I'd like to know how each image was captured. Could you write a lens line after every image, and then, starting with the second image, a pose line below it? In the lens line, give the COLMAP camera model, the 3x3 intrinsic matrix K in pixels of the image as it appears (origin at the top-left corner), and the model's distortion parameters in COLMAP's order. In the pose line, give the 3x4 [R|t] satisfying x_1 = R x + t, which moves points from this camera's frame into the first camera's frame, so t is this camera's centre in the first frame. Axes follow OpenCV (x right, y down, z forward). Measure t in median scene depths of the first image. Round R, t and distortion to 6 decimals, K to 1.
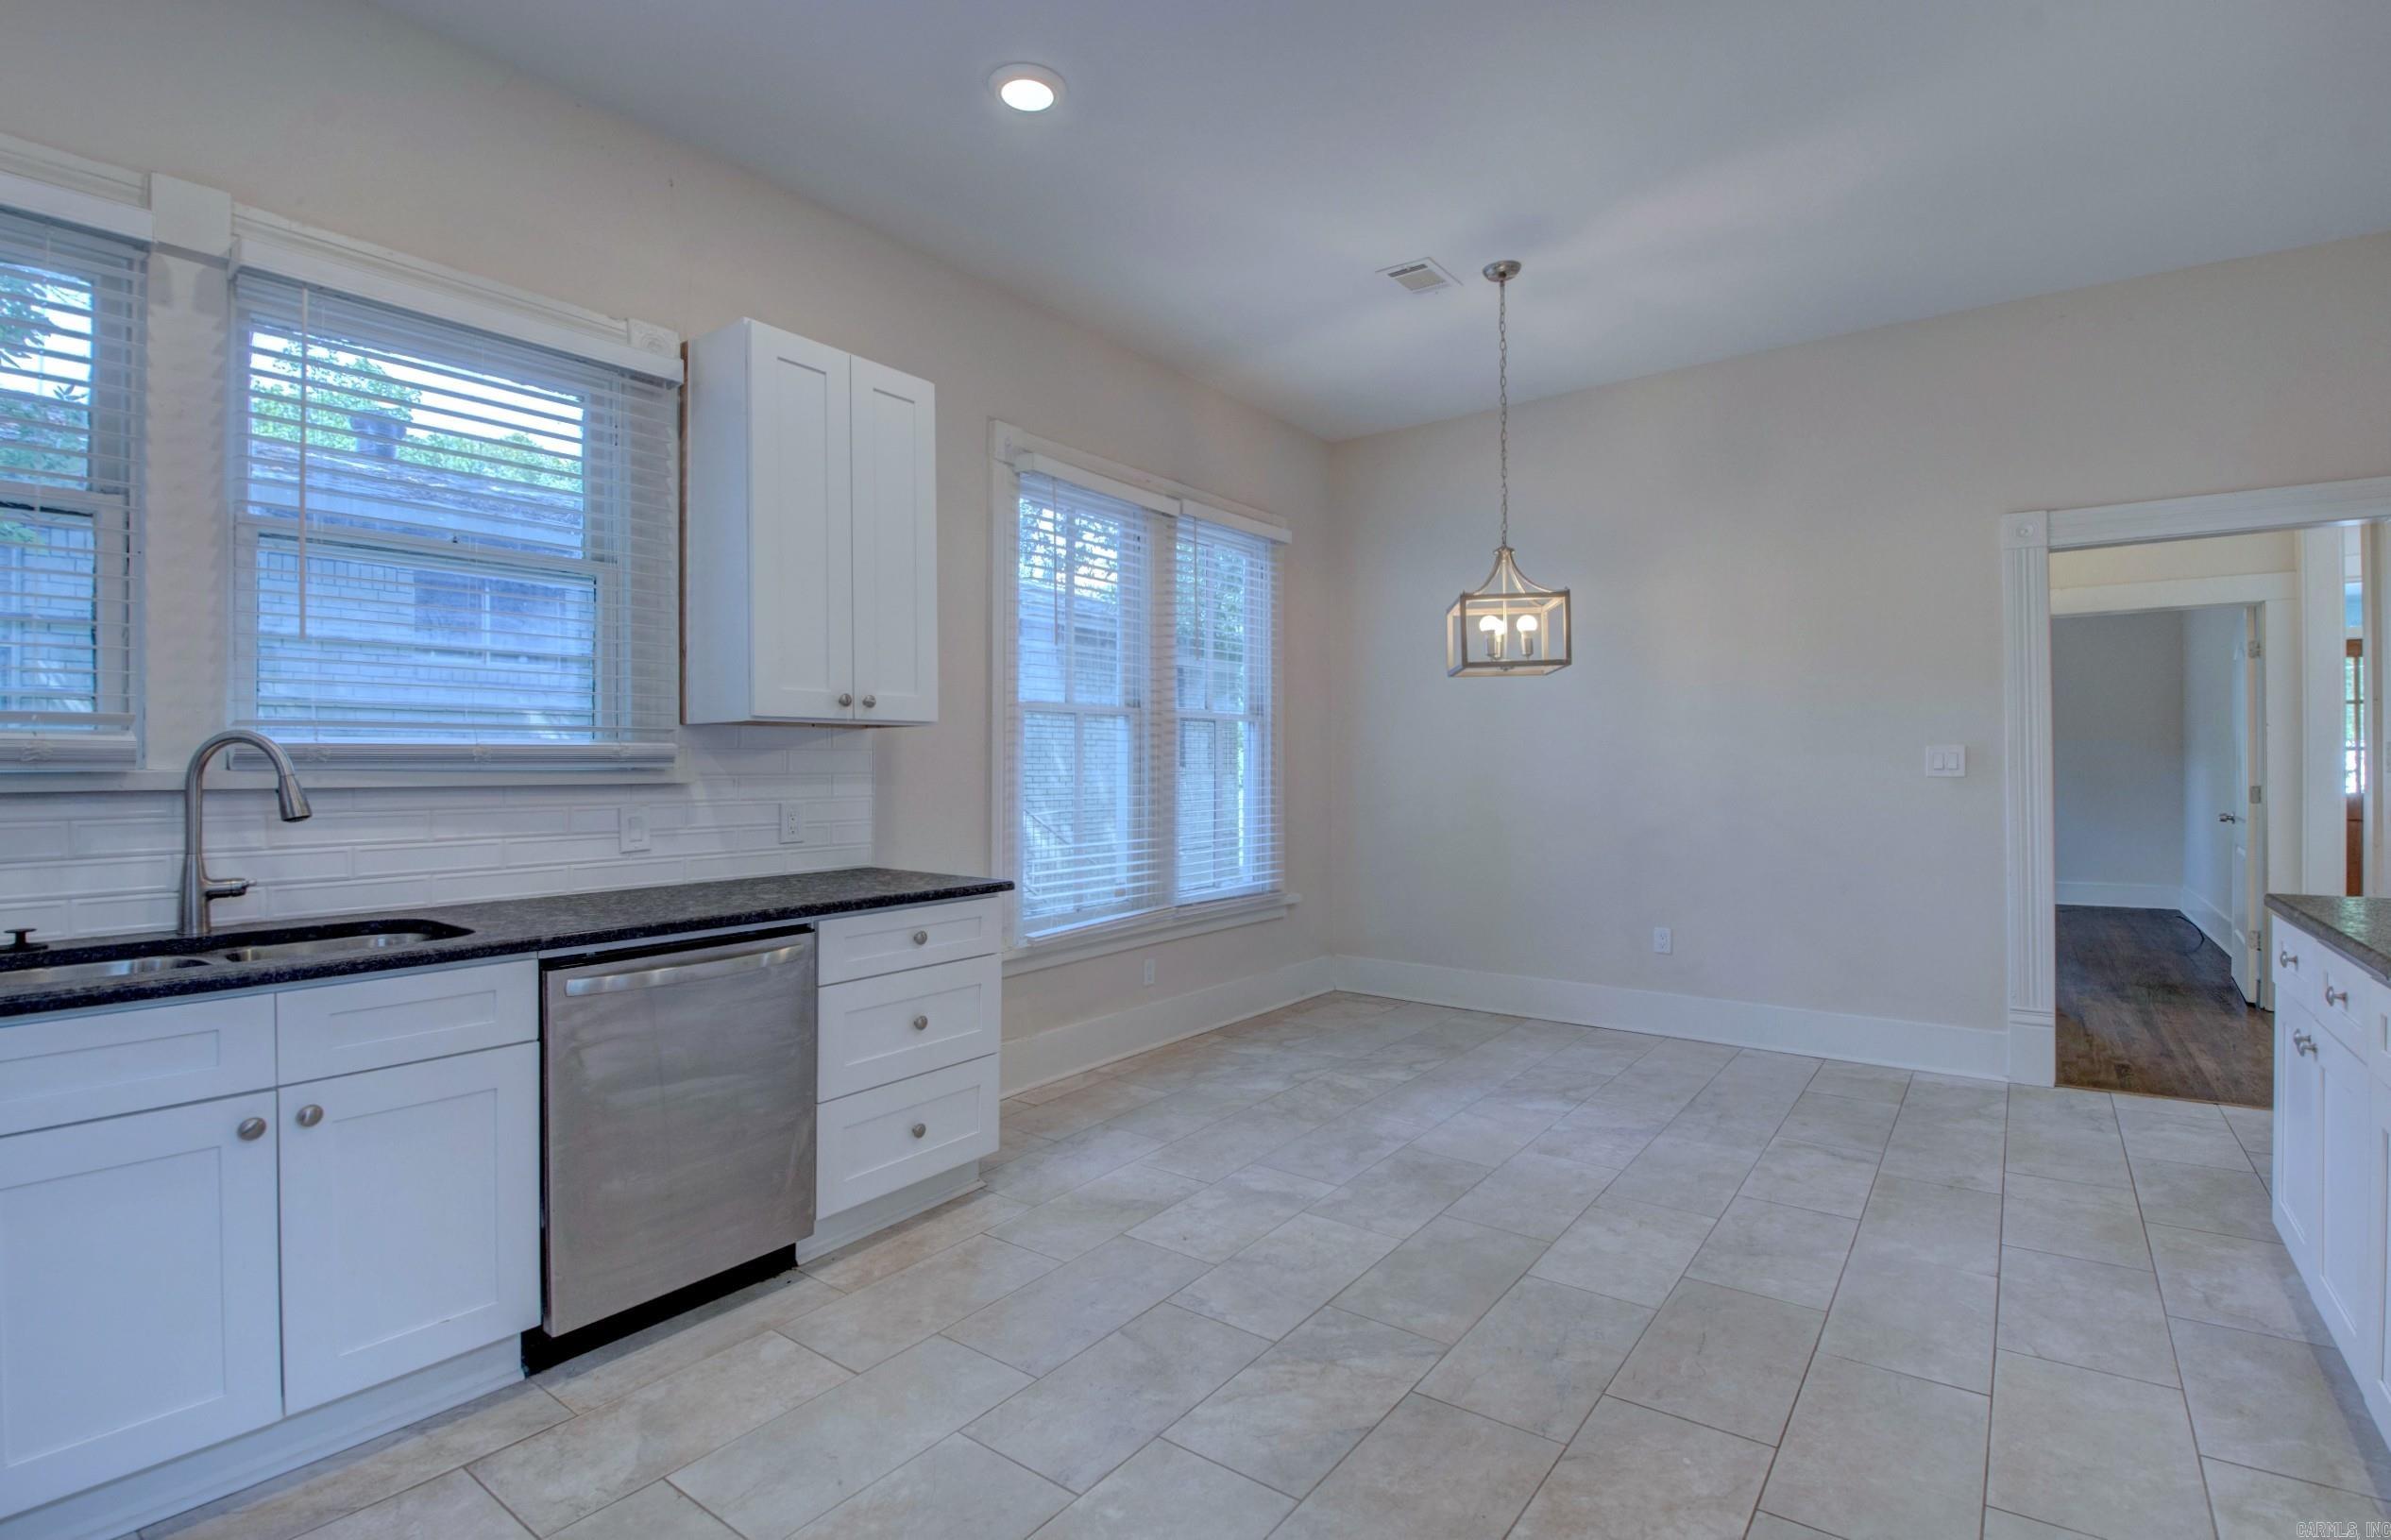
lens RADIAL K [[1120.6, 0, 1184.4], [0, 1120.6, 760.0], [0, 0, 1]] dist [0.017754, -0.026282]
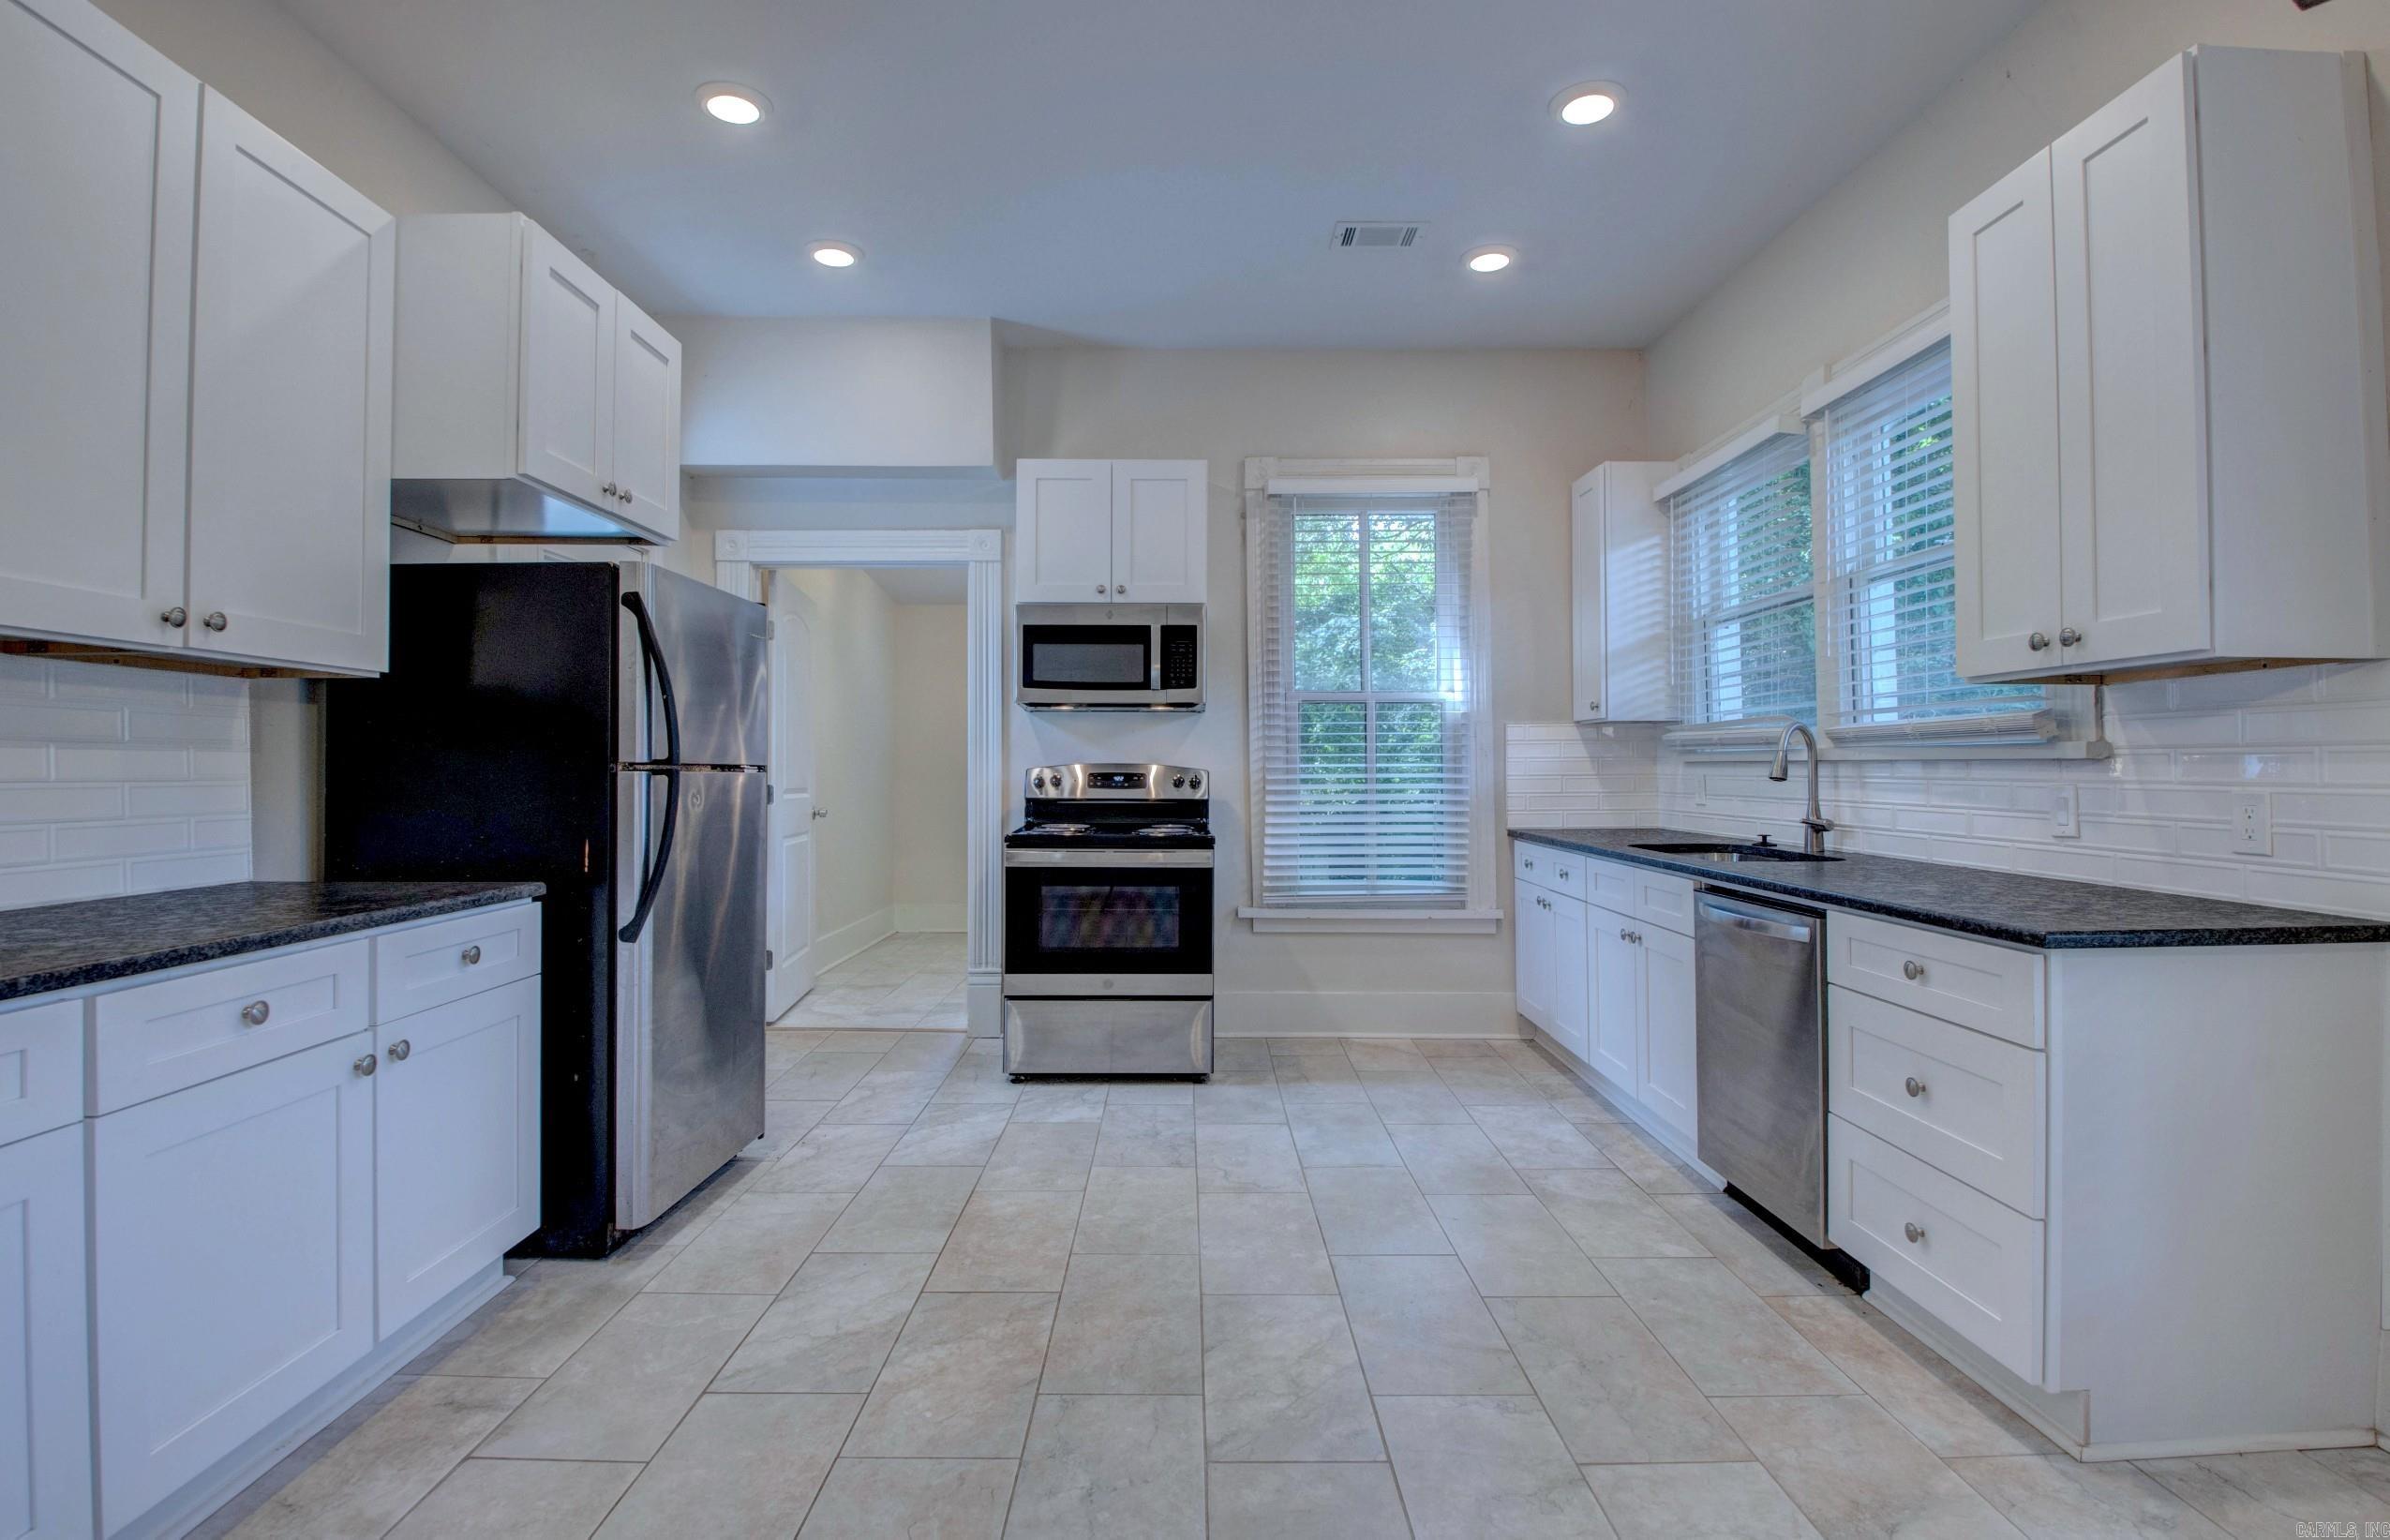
lens RADIAL K [[1139.5, 0, 1188.3], [0, 1139.5, 757.3], [0, 0, 1]] dist [0.033726, -0.042761]
pose [[-0.796992, -0.001682, -0.603988, 0.568609], [0.004989, 0.999944, -0.009368, 0.024329], [0.603970, -0.010479, -0.796938, 1.263681]]
